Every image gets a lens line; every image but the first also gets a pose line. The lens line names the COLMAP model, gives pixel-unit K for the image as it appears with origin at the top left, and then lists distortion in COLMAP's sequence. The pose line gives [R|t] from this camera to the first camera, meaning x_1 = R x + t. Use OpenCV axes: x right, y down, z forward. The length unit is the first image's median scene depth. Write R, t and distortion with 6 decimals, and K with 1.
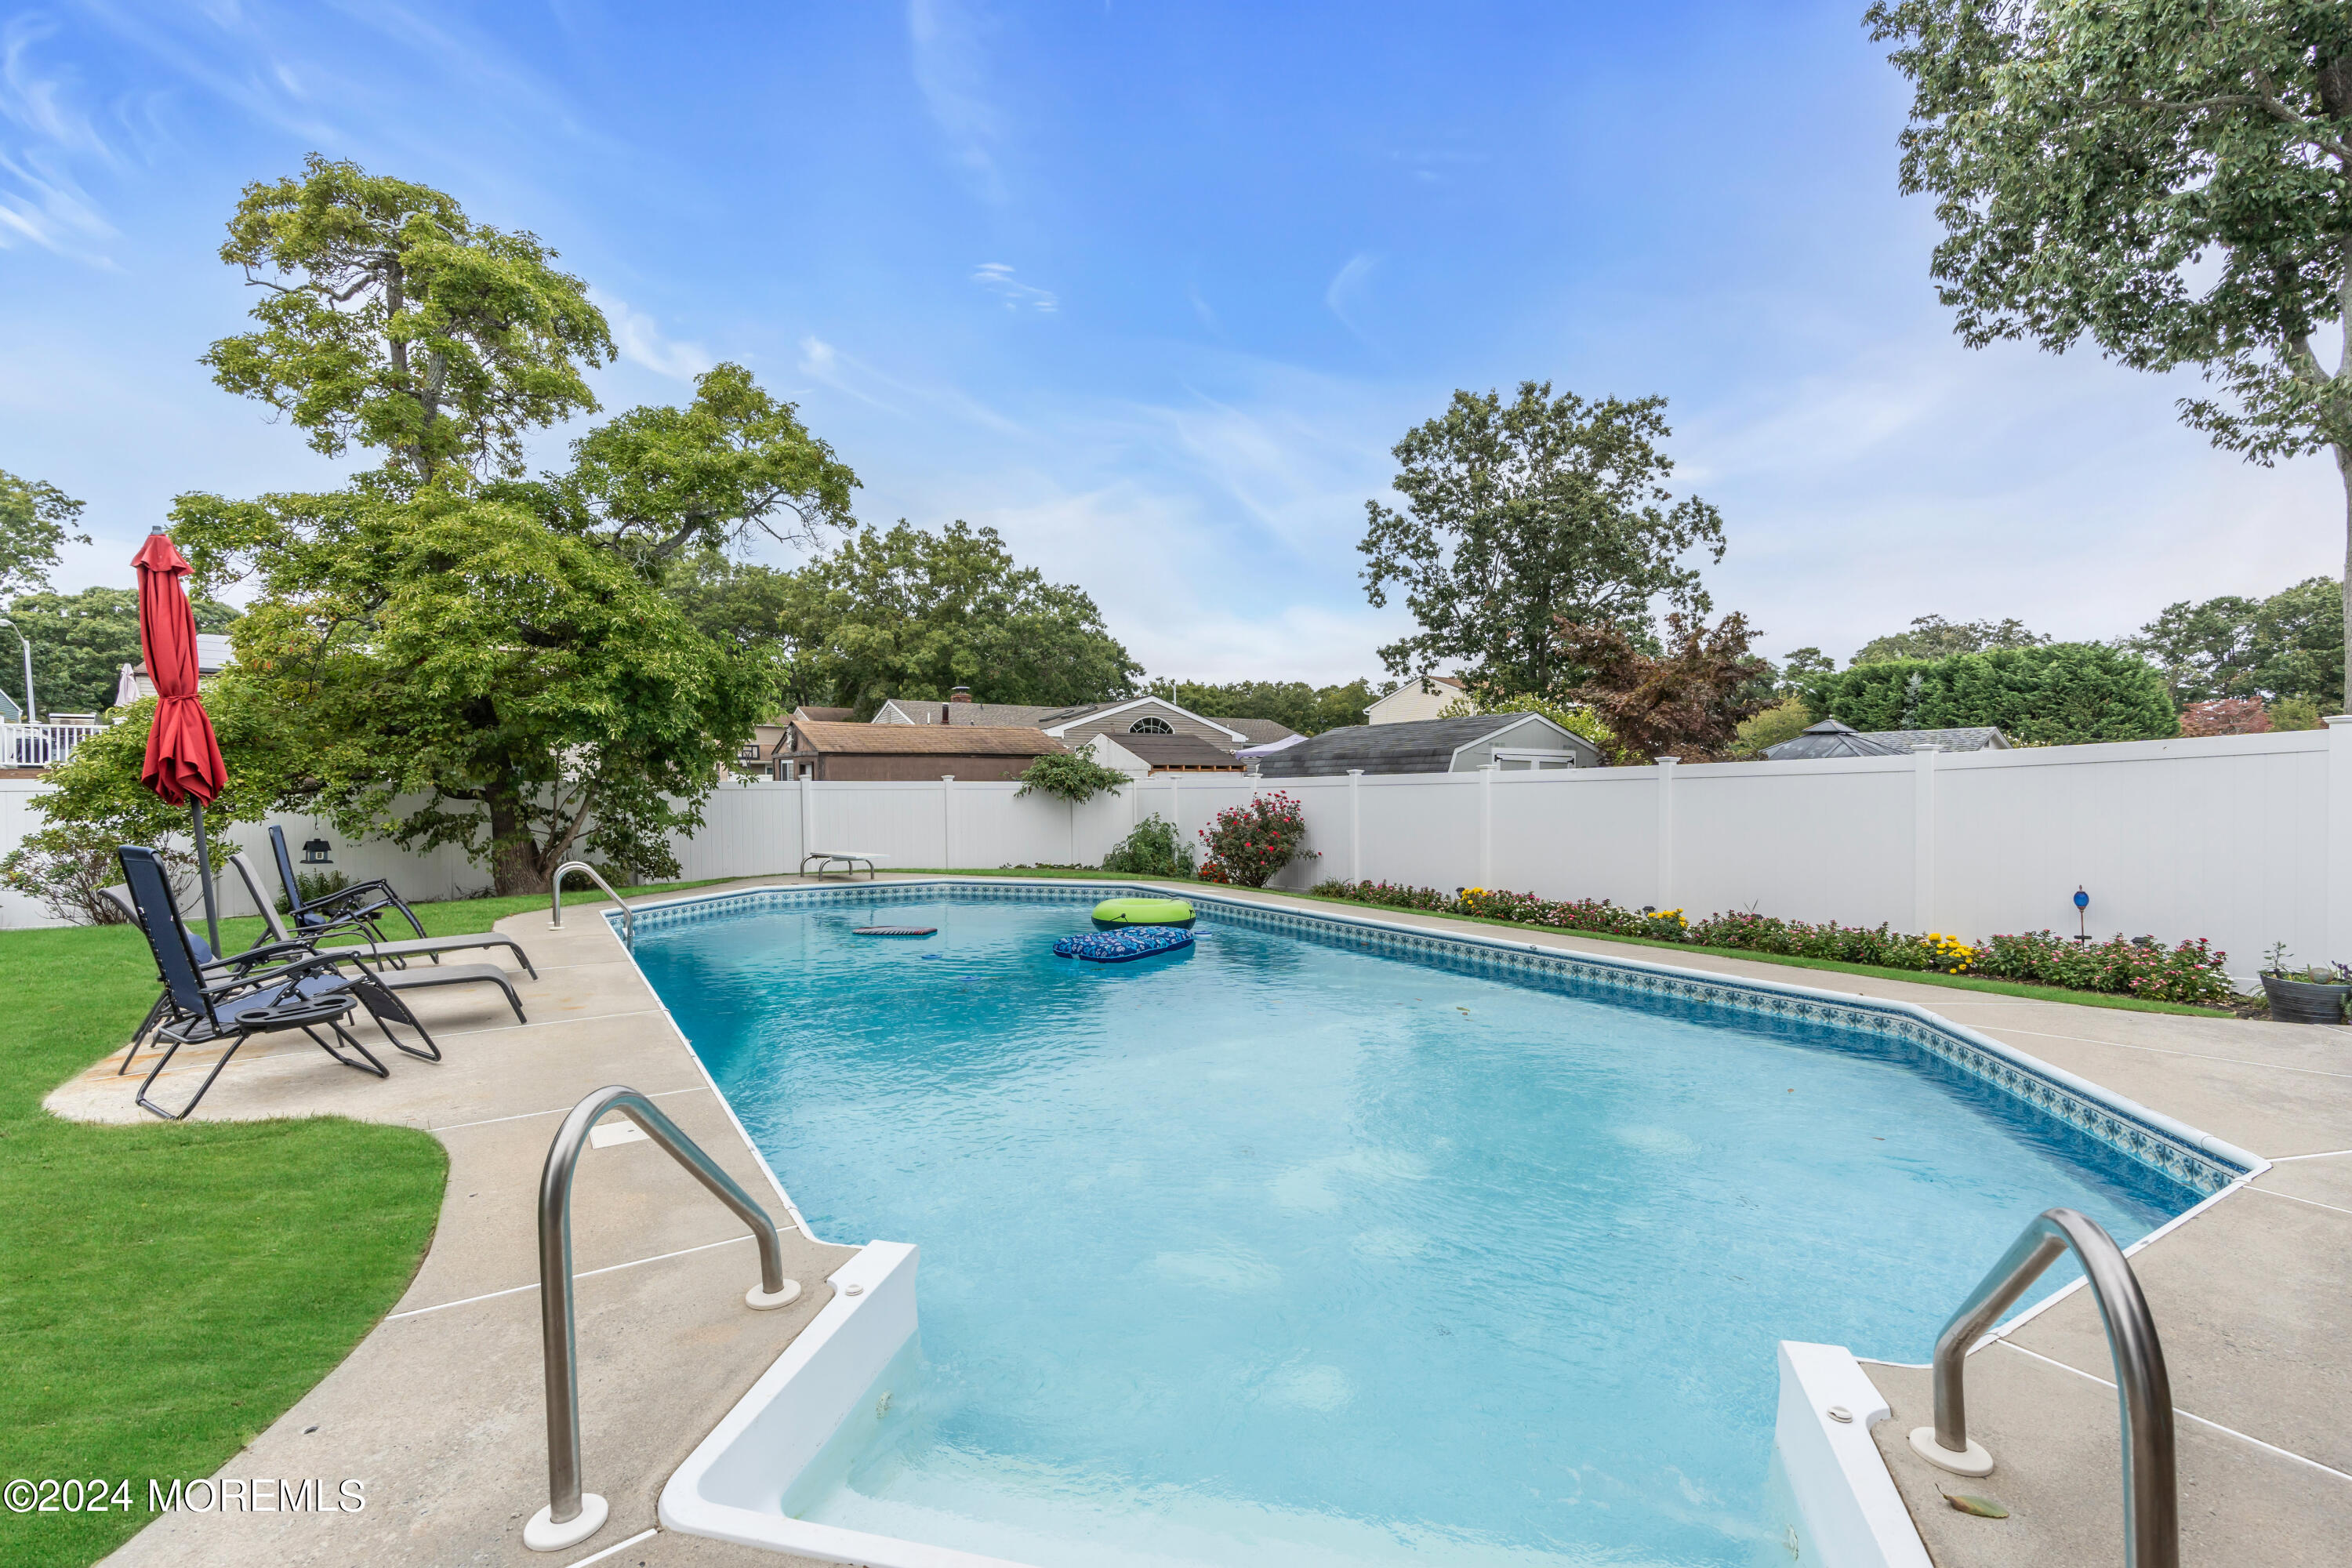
lens RADIAL K [[1072.4, 0, 1181.5], [0, 1072.4, 804.3], [0, 0, 1]] dist [-0.002074, 0.006151]
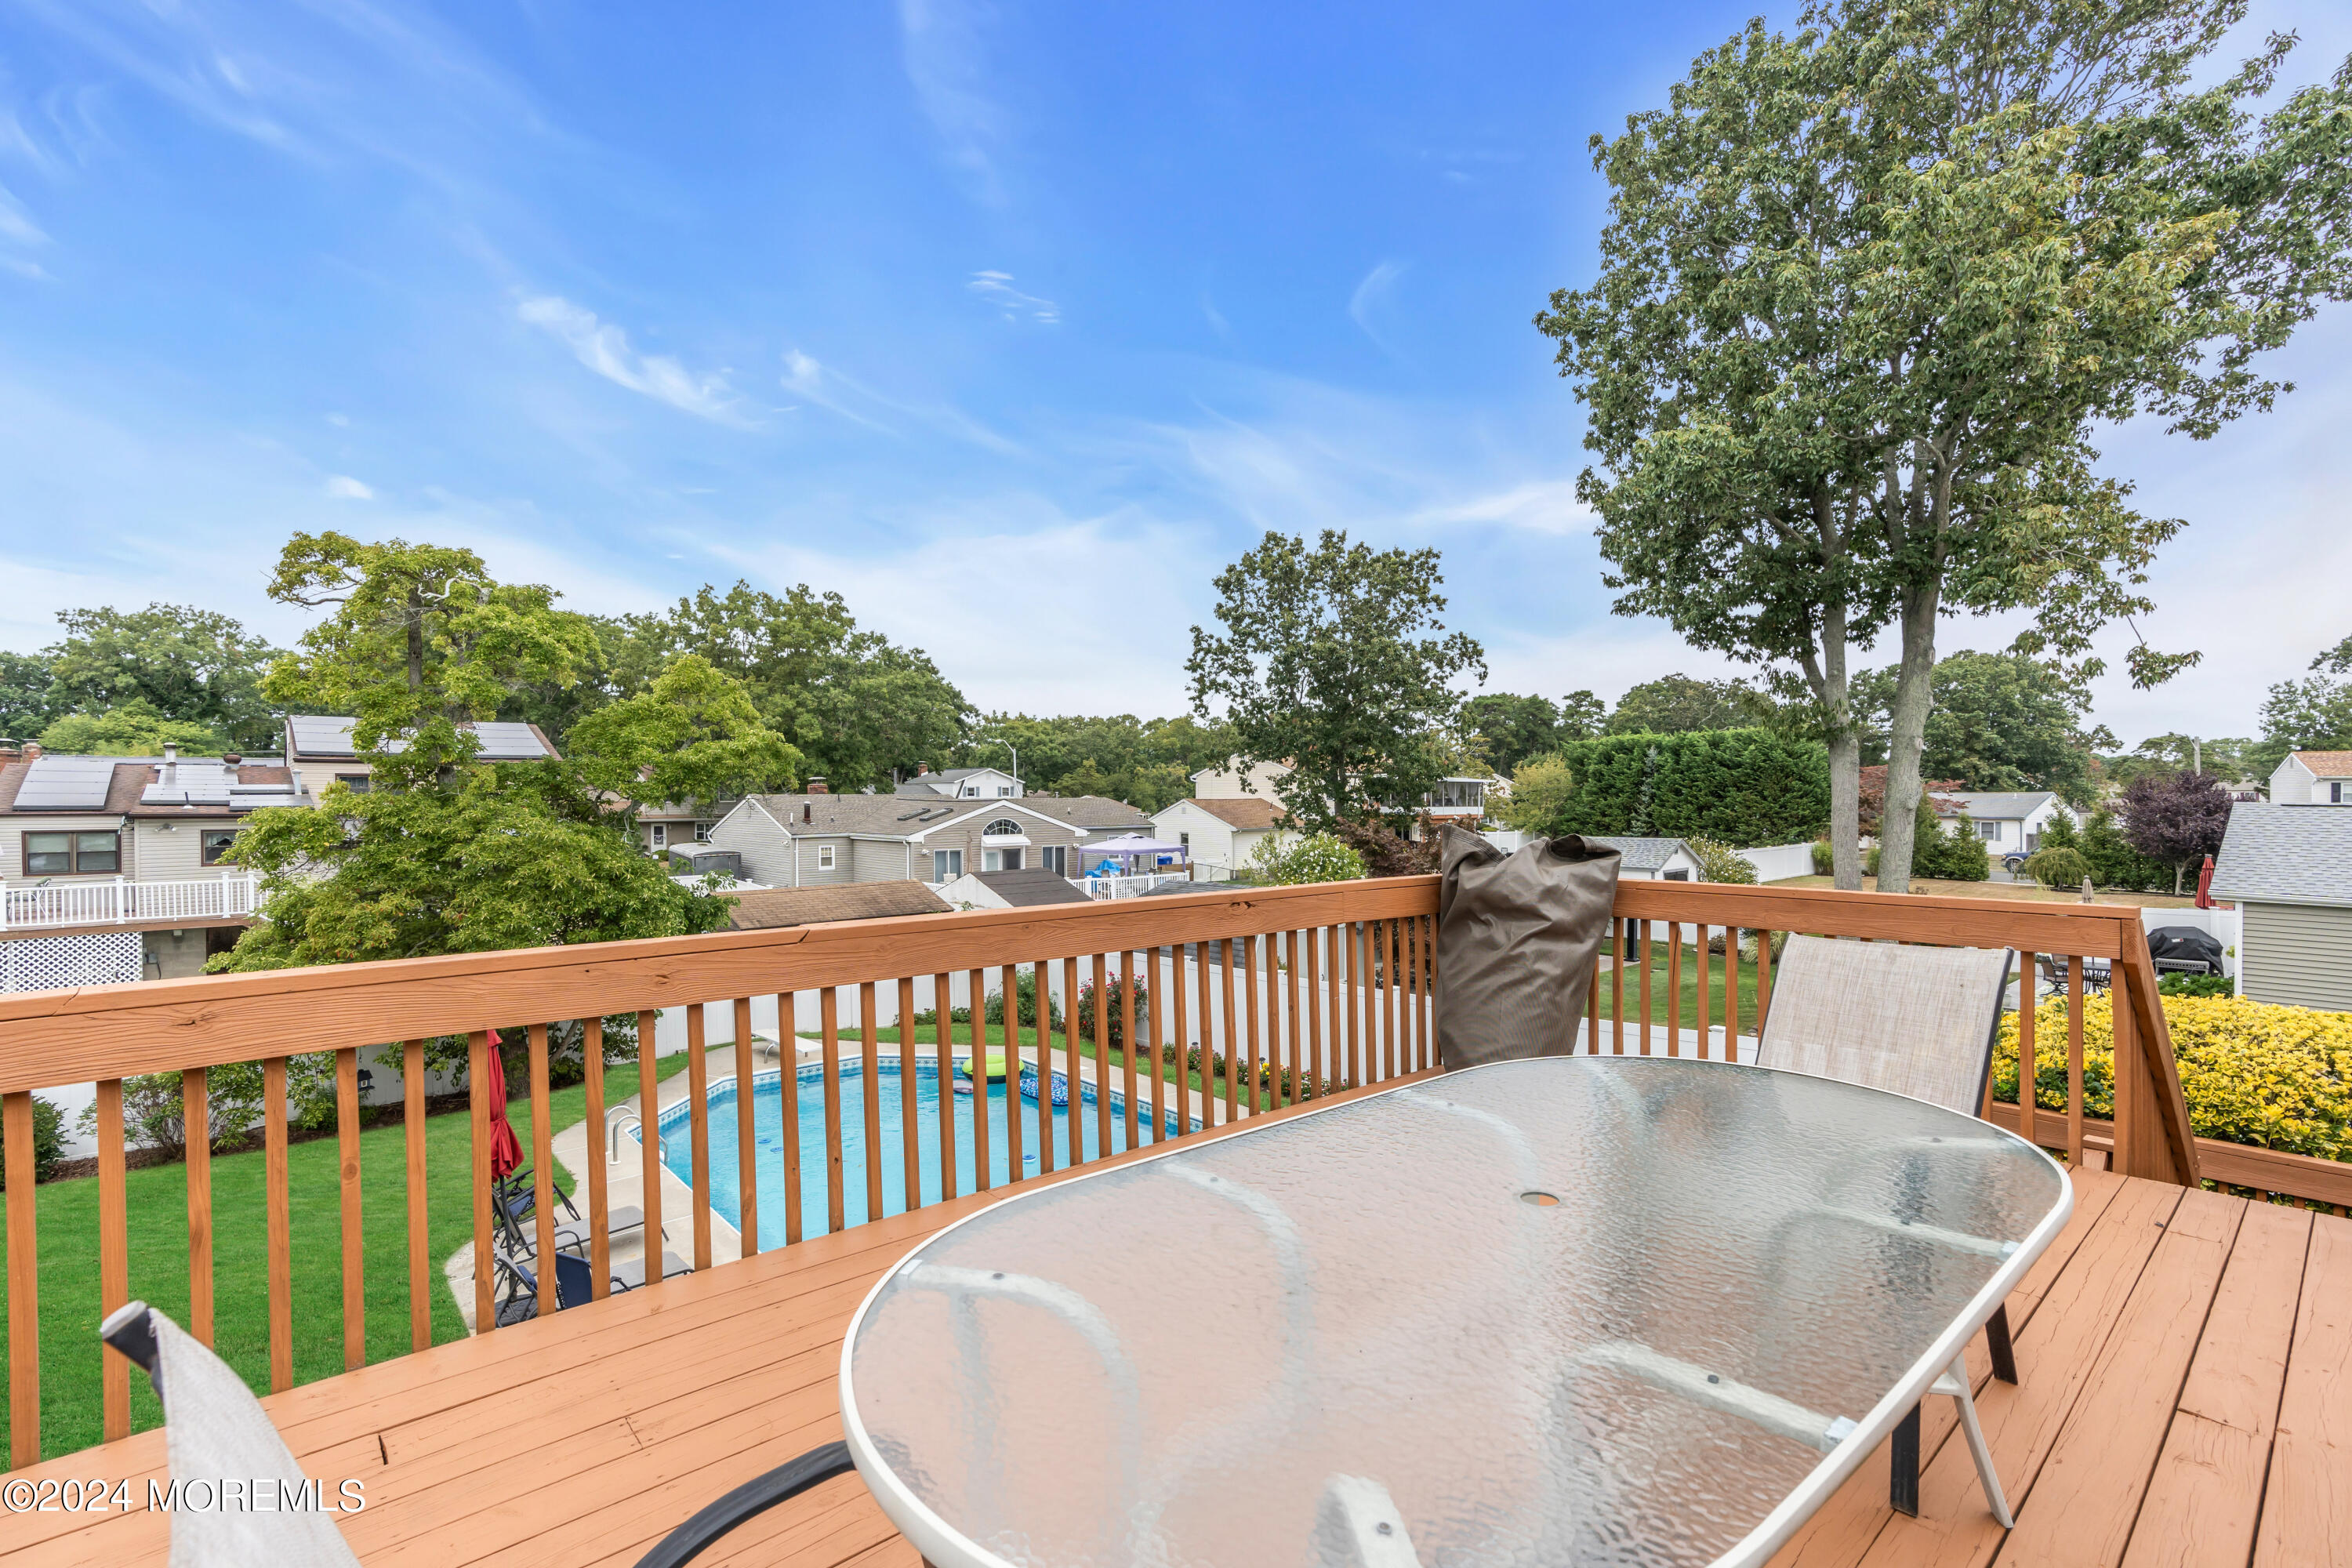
lens RADIAL K [[1109.4, 0, 1176.0], [0, 1109.4, 784.0], [0, 0, 1]] dist [-0.003835, 0.000115]
pose [[0.988045, -0.006080, 0.154048, -0.022566], [0.006065, 0.999981, 0.000564, -0.096055], [-0.154049, 0.000377, 0.988063, -0.137306]]
